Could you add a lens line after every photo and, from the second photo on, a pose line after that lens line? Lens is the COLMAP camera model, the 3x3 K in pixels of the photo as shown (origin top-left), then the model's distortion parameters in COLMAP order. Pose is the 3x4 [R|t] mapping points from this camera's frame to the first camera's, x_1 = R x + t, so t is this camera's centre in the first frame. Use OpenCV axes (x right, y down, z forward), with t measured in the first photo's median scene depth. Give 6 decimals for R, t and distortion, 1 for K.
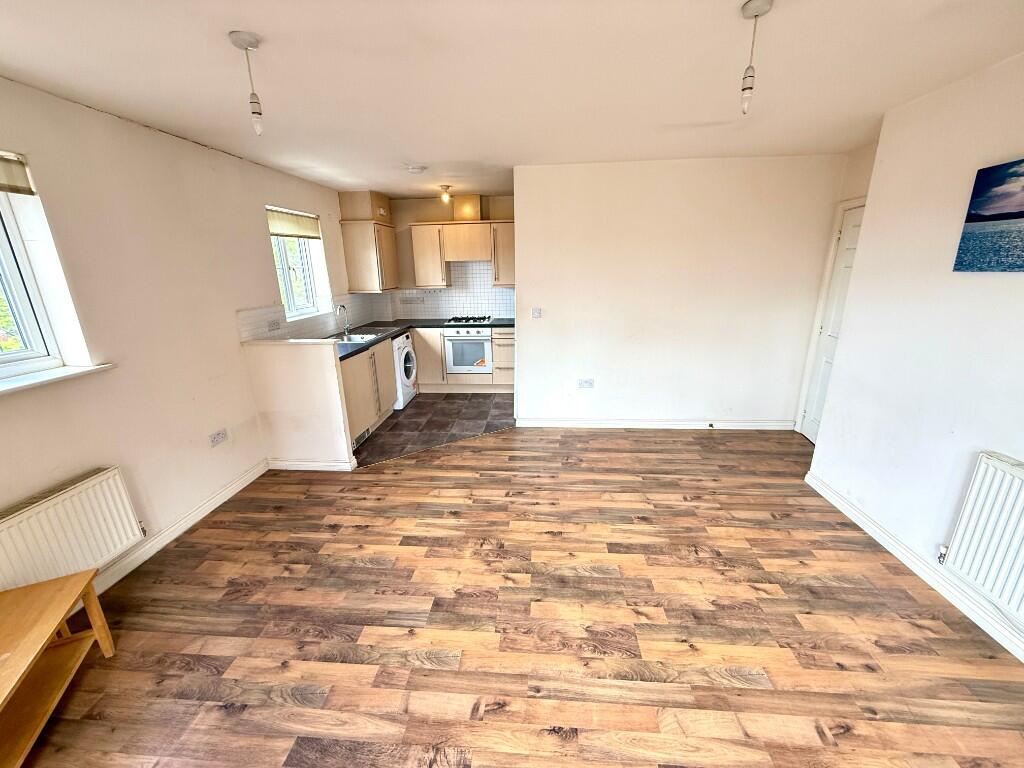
lens RADIAL K [[406.0, 0, 512.0], [0, 406.0, 384.0], [0, 0, 1]] dist [0.000317, 0.000121]
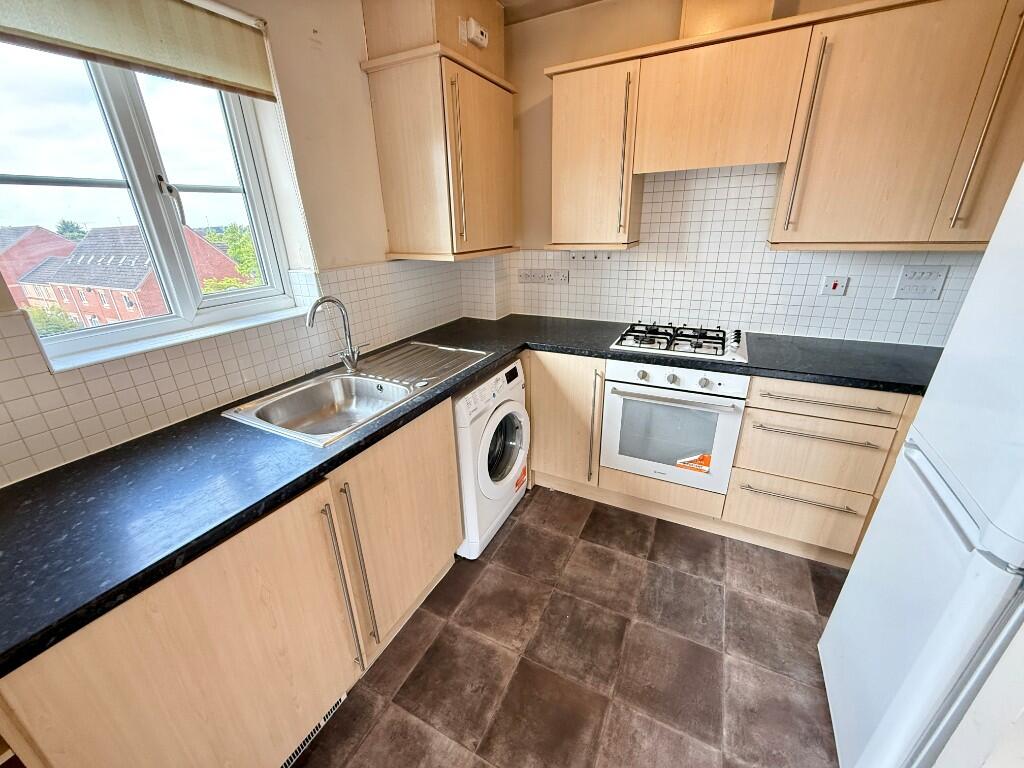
lens RADIAL K [[406.0, 0, 512.0], [0, 406.0, 384.0], [0, 0, 1]] dist [0.000317, 0.000121]
pose [[0.925905, 0.133201, -0.353492, -0.112837], [-0.096982, 0.988225, 0.118350, -0.151194], [0.365094, -0.075298, 0.927920, 0.617046]]
